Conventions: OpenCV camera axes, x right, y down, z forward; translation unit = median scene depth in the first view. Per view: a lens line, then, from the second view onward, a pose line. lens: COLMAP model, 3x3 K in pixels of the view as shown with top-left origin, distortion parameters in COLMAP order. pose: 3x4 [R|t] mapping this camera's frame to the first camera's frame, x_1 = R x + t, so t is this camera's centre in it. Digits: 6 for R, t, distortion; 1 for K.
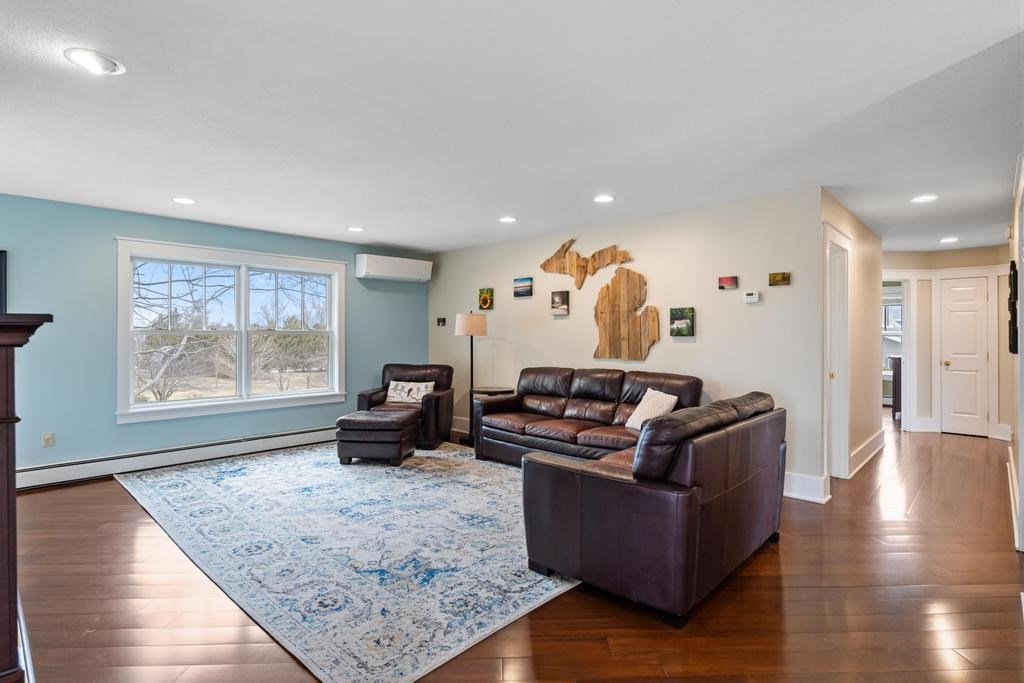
lens RADIAL K [[498.6, 0, 507.9], [0, 498.6, 338.4], [0, 0, 1]] dist [-0.013124, -0.000170]
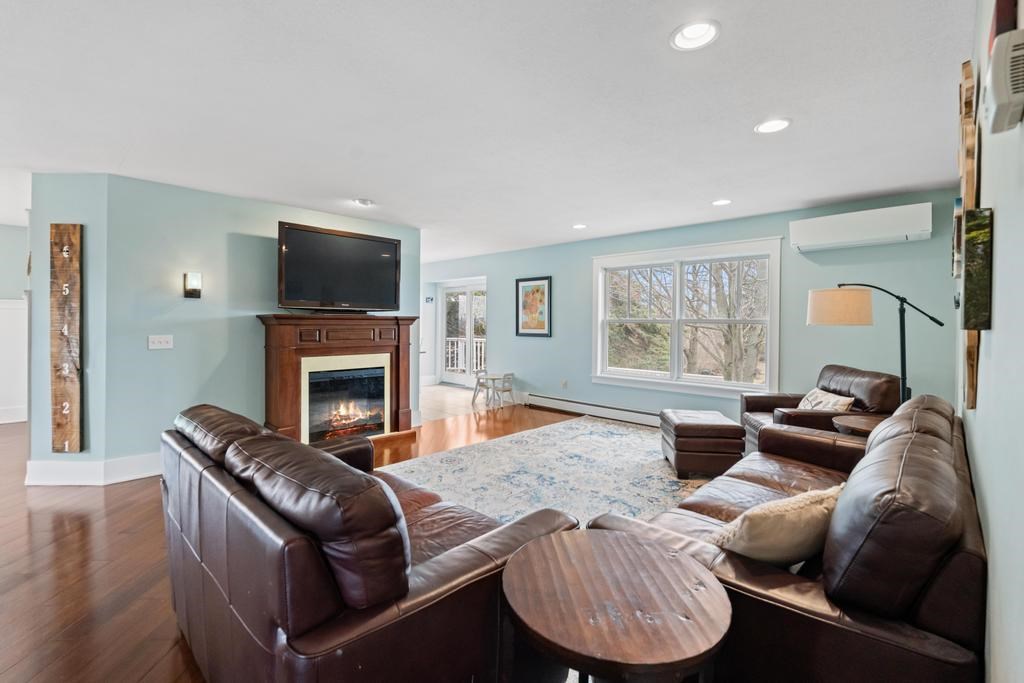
lens RADIAL K [[458.5, 0, 534.4], [0, 458.5, 330.4], [0, 0, 1]] dist [-0.000734, -0.000754]
pose [[0.009821, 0.019302, -0.999765, 0.572263], [-0.008258, 0.999781, 0.019221, -0.010941], [0.999918, 0.008067, 0.009978, 0.765642]]
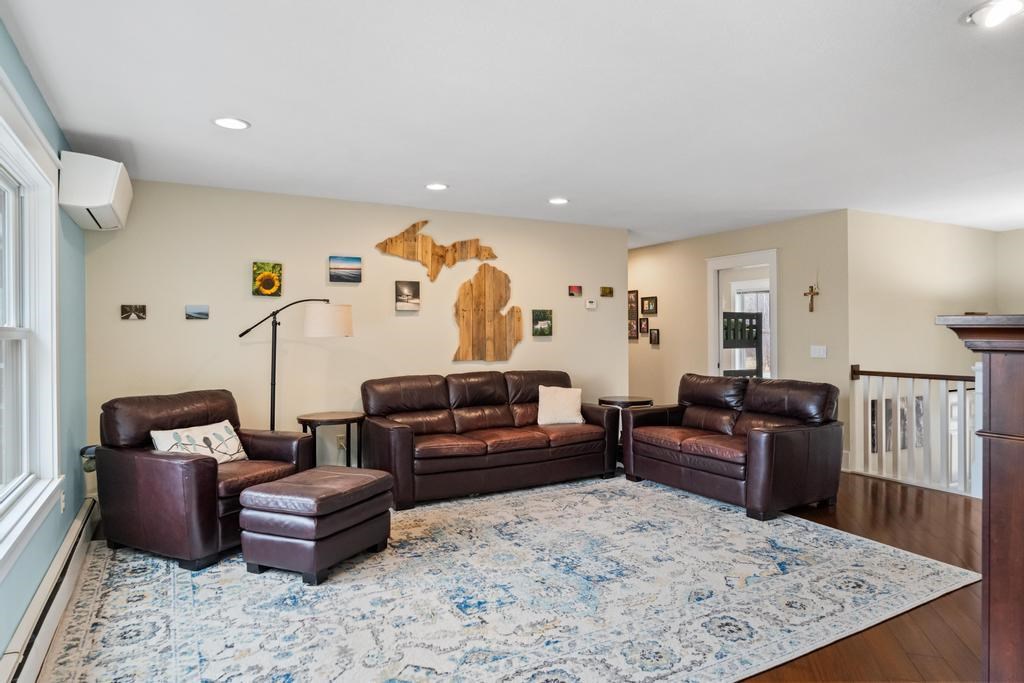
lens RADIAL K [[592.3, 0, 520.4], [0, 592.3, 341.8], [0, 0, 1]] dist [0.001154, 0.001221]
pose [[0.324193, -0.018027, 0.945819, -0.886107], [0.009899, 0.999828, 0.015664, -0.011957], [-0.945939, 0.004284, 0.324315, 0.618029]]
